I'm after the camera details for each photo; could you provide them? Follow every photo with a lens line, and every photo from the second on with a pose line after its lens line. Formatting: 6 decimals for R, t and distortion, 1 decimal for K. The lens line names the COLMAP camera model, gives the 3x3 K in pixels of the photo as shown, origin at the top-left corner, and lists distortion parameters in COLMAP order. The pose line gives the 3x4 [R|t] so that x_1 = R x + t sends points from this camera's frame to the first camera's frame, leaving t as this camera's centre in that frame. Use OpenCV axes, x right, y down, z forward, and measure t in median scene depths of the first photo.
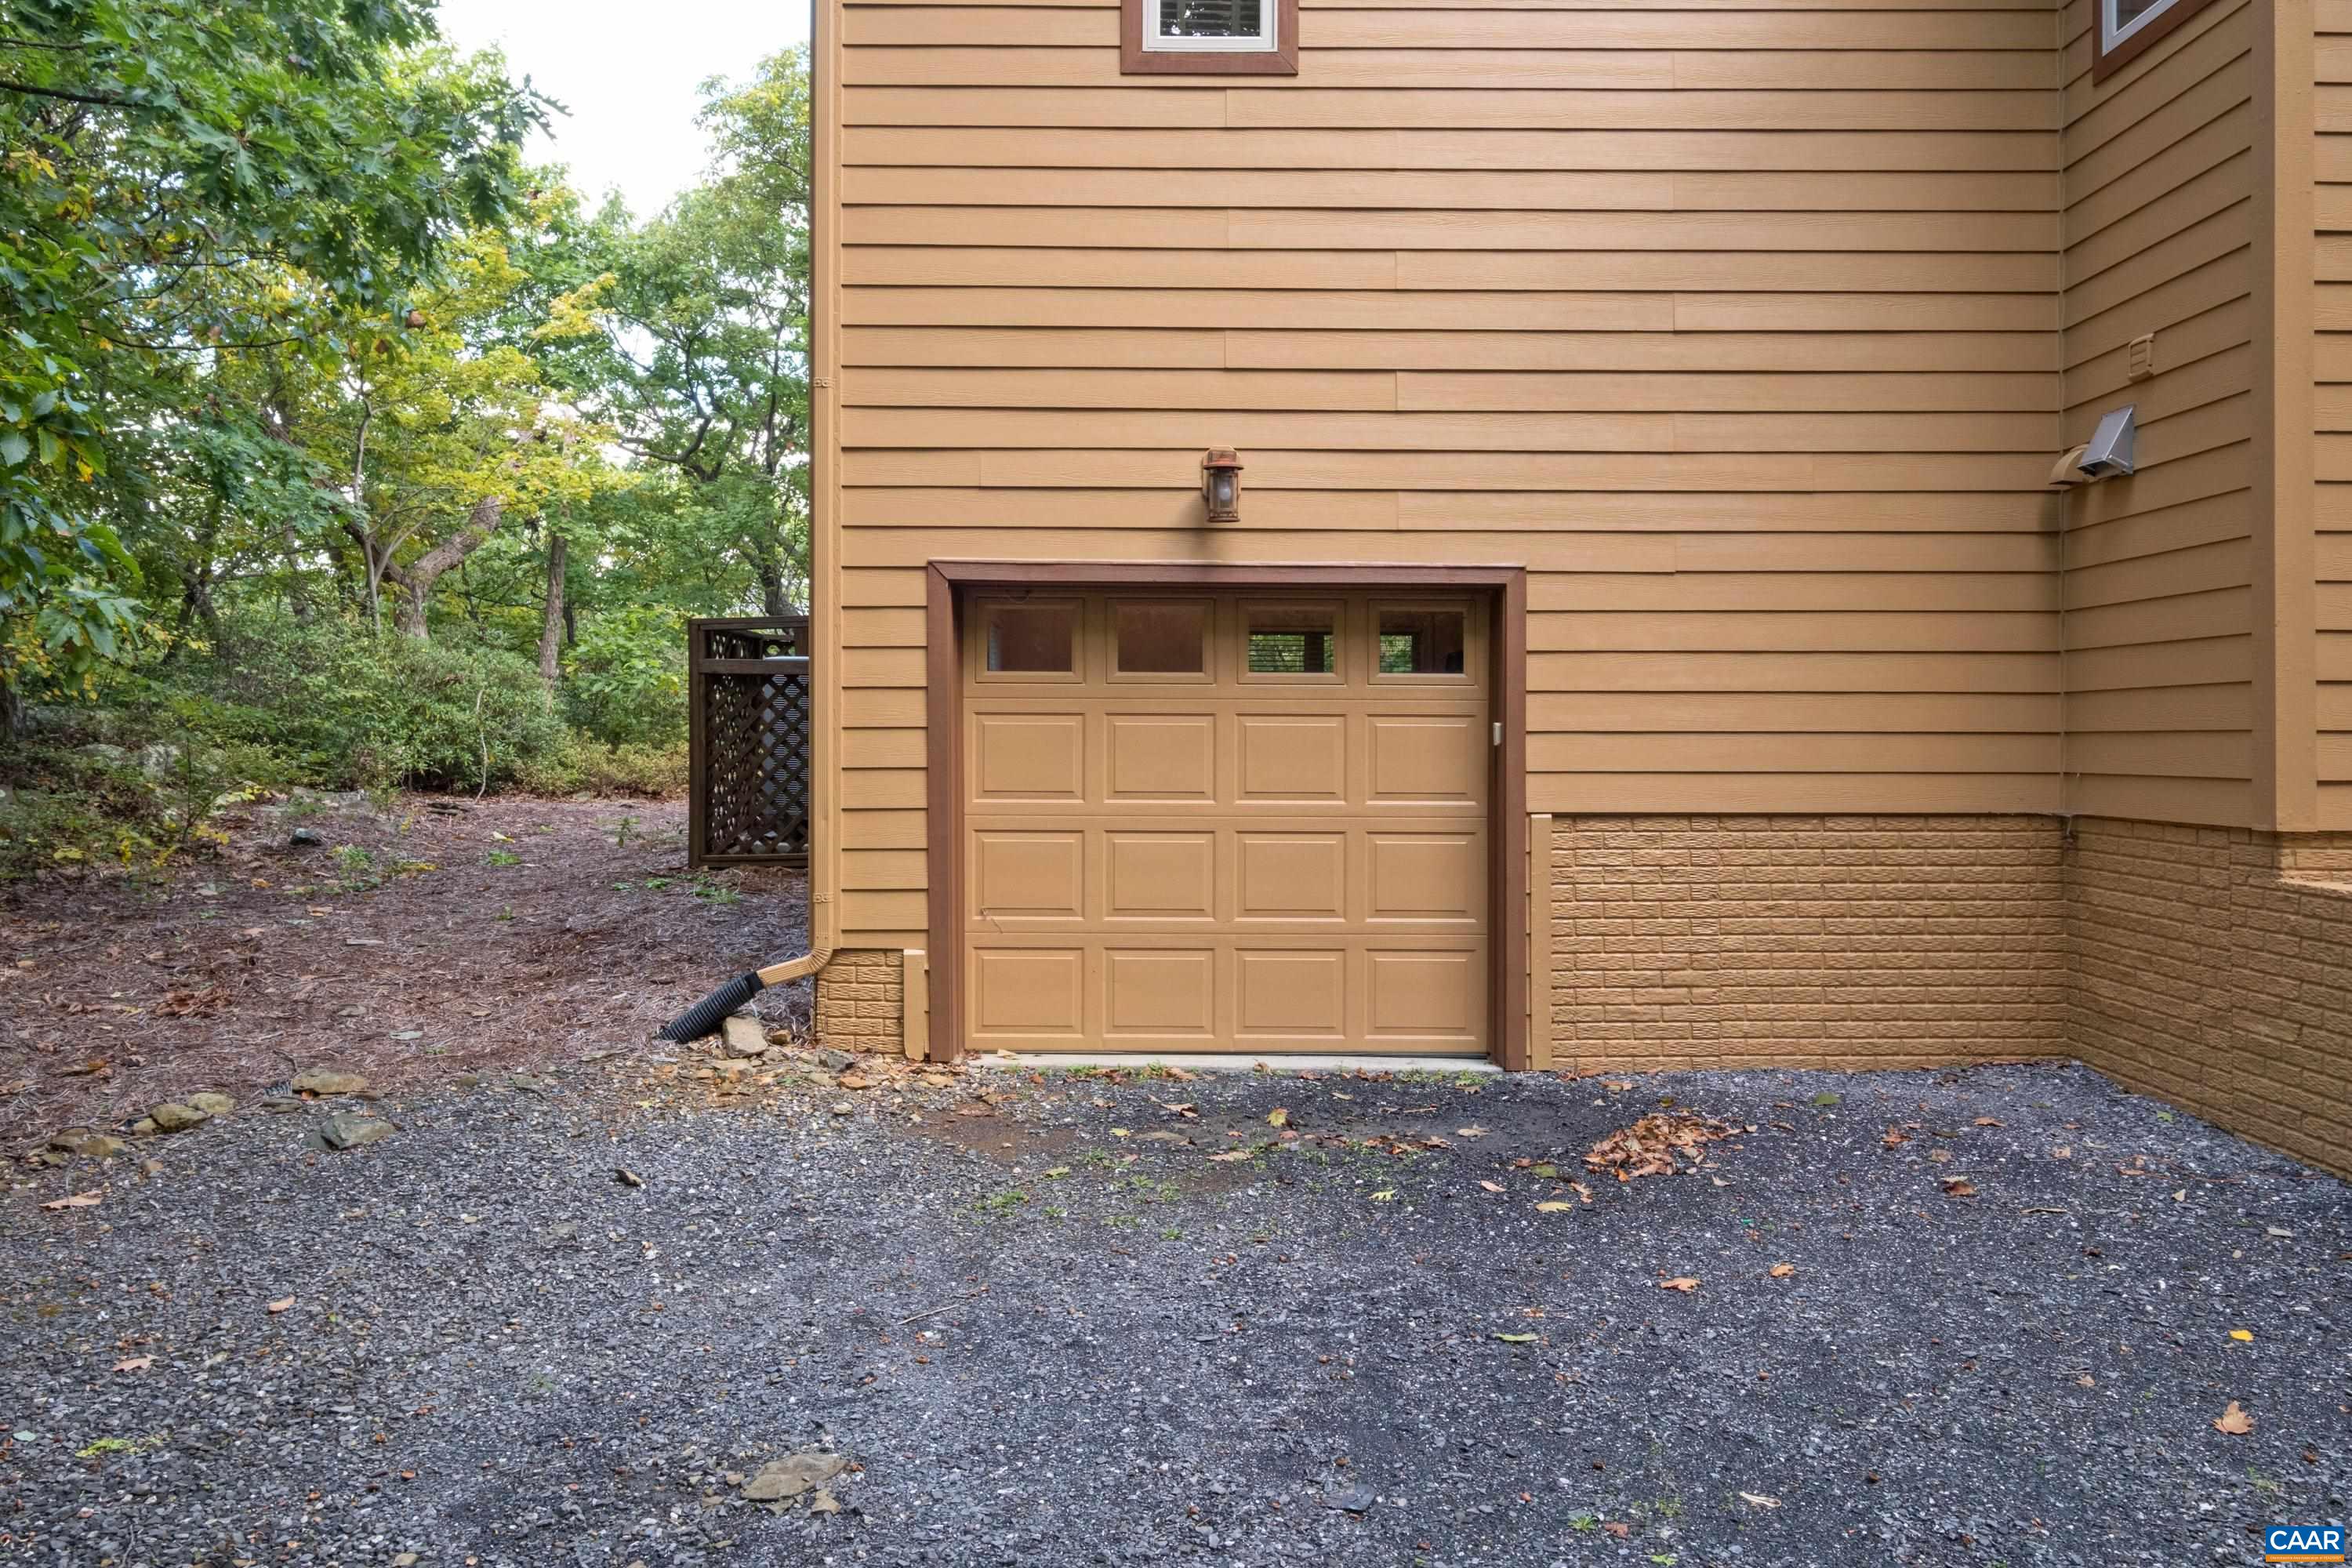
lens RADIAL K [[1764.7, 0, 1176.0], [0, 1764.7, 784.0], [0, 0, 1]] dist [-0.002266, -0.001035]
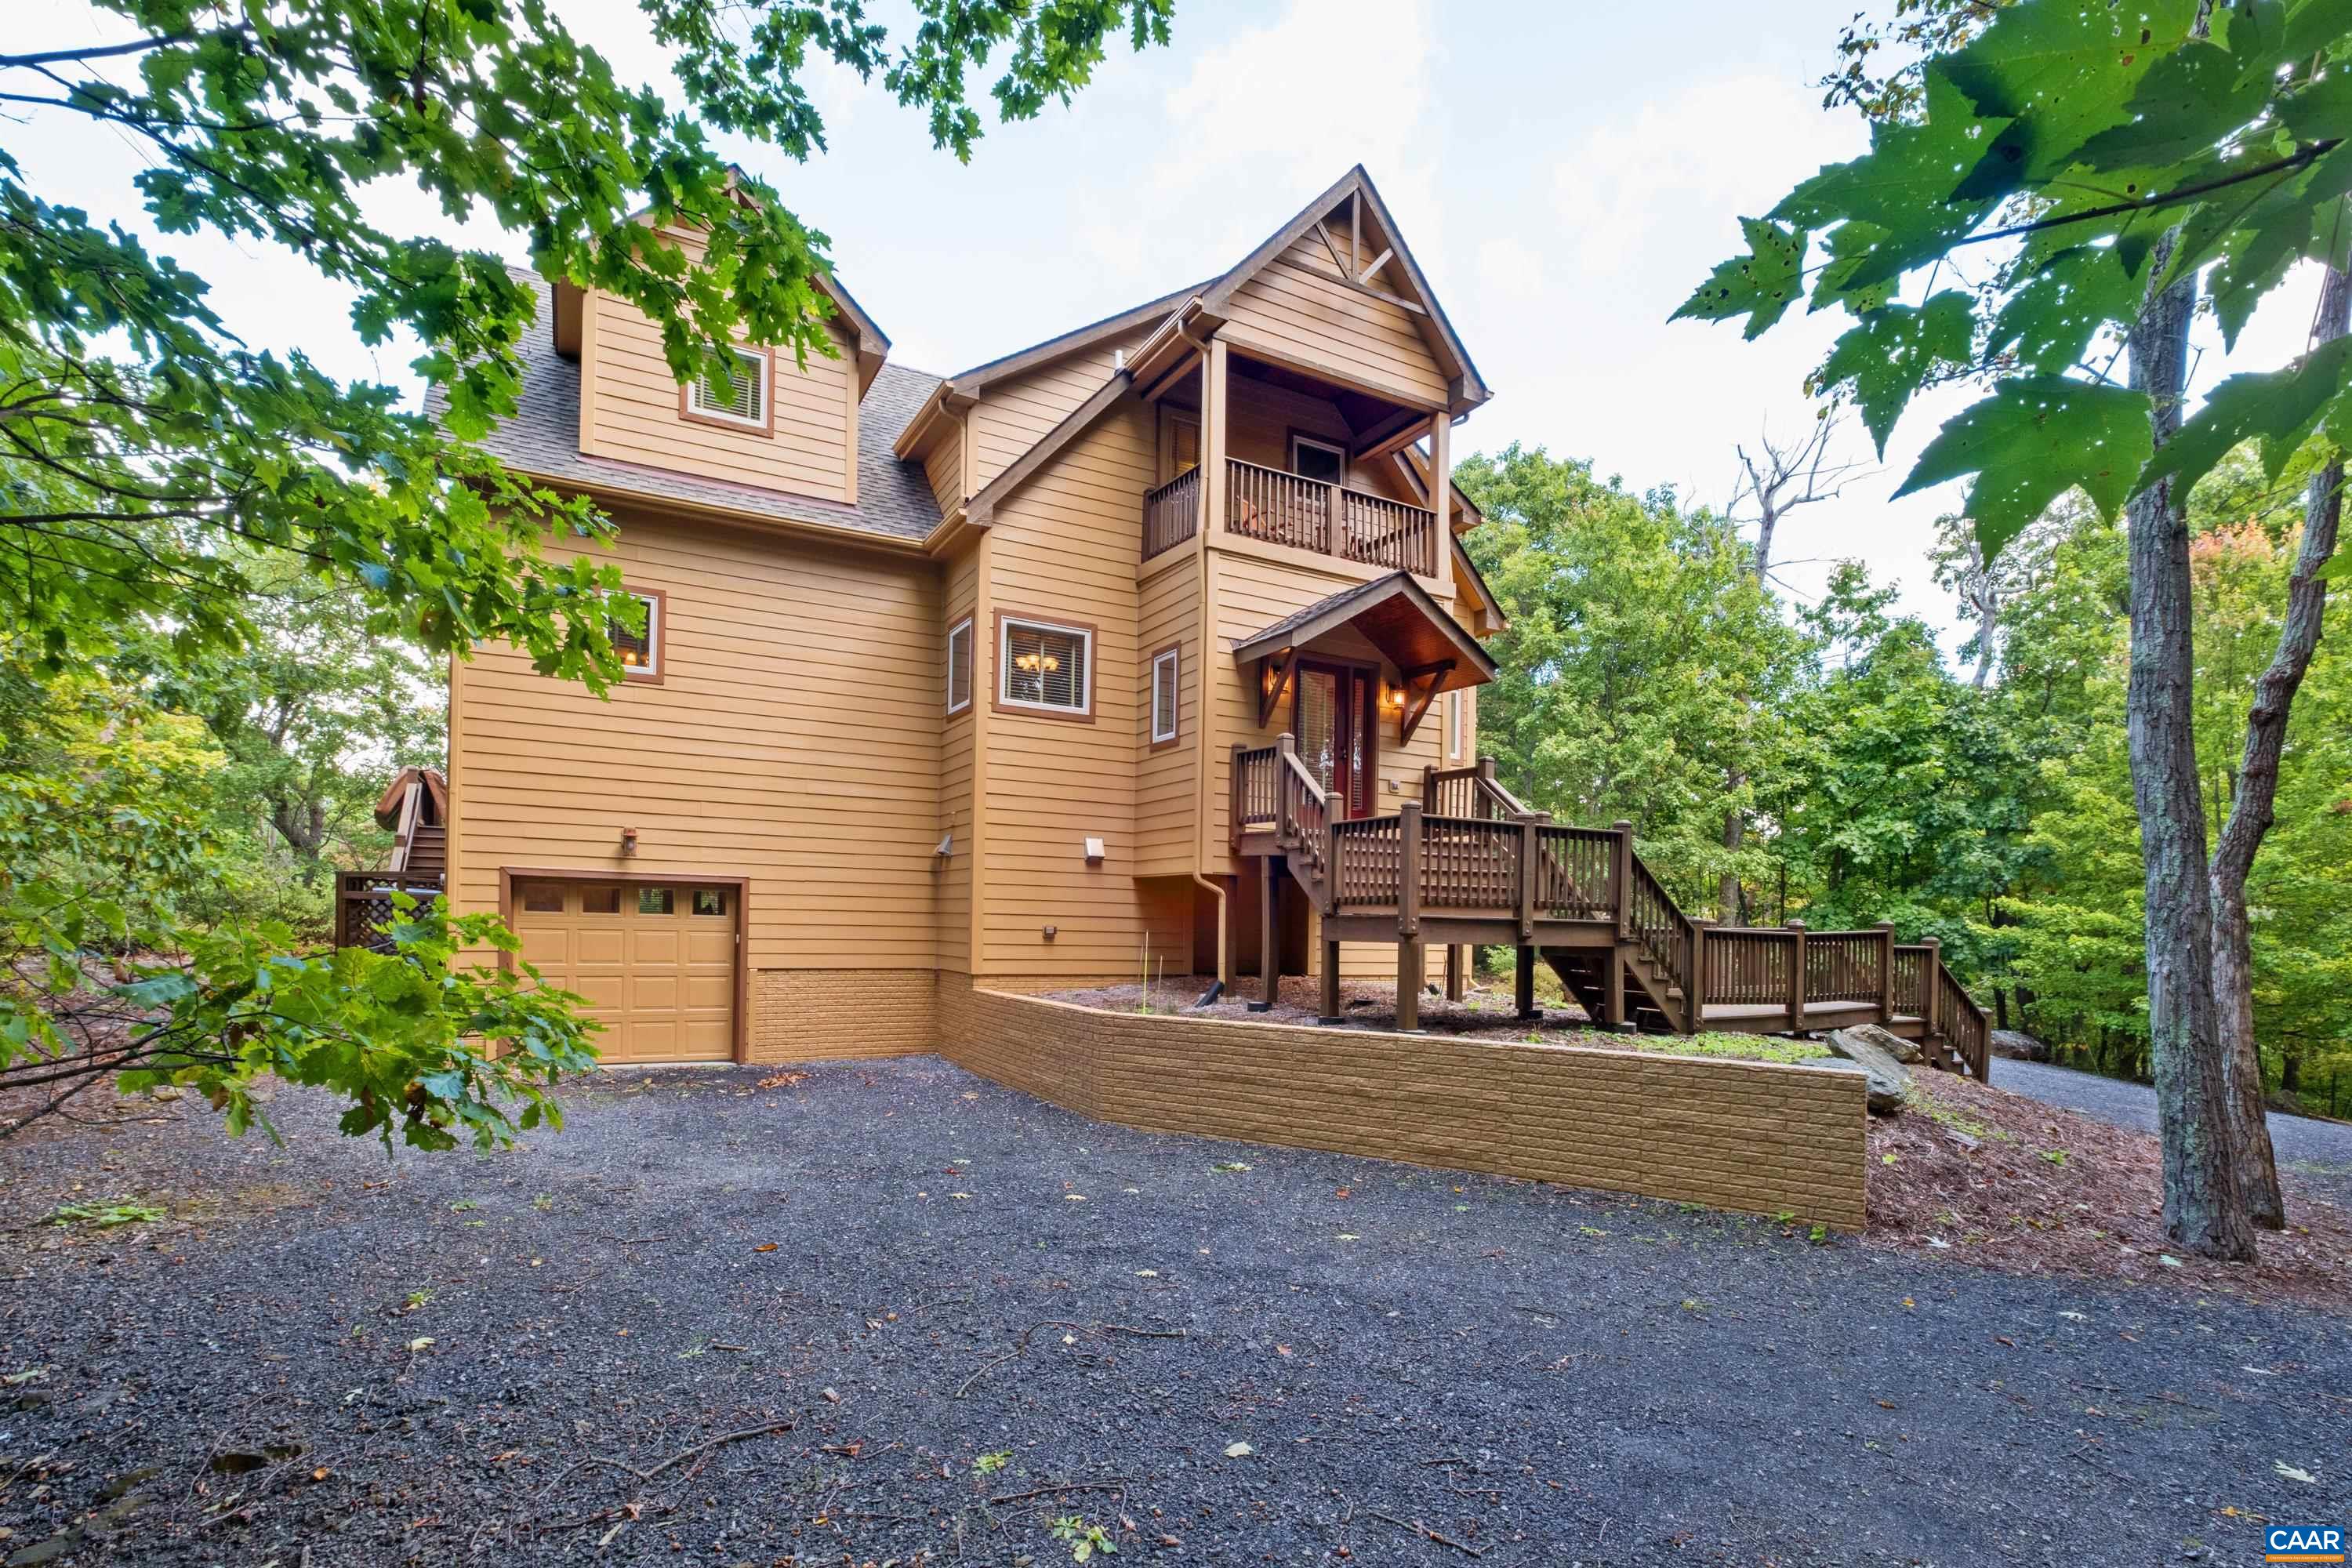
lens RADIAL K [[1432.2, 0, 1175.4], [0, 1432.2, 883.5], [0, 0, 1]] dist [-0.002290, -0.000287]
pose [[0.915623, 0.021104, 0.401483, -0.084051], [-0.005574, 0.999192, -0.039812, -0.029856], [-0.401998, 0.034215, 0.915001, -1.266233]]
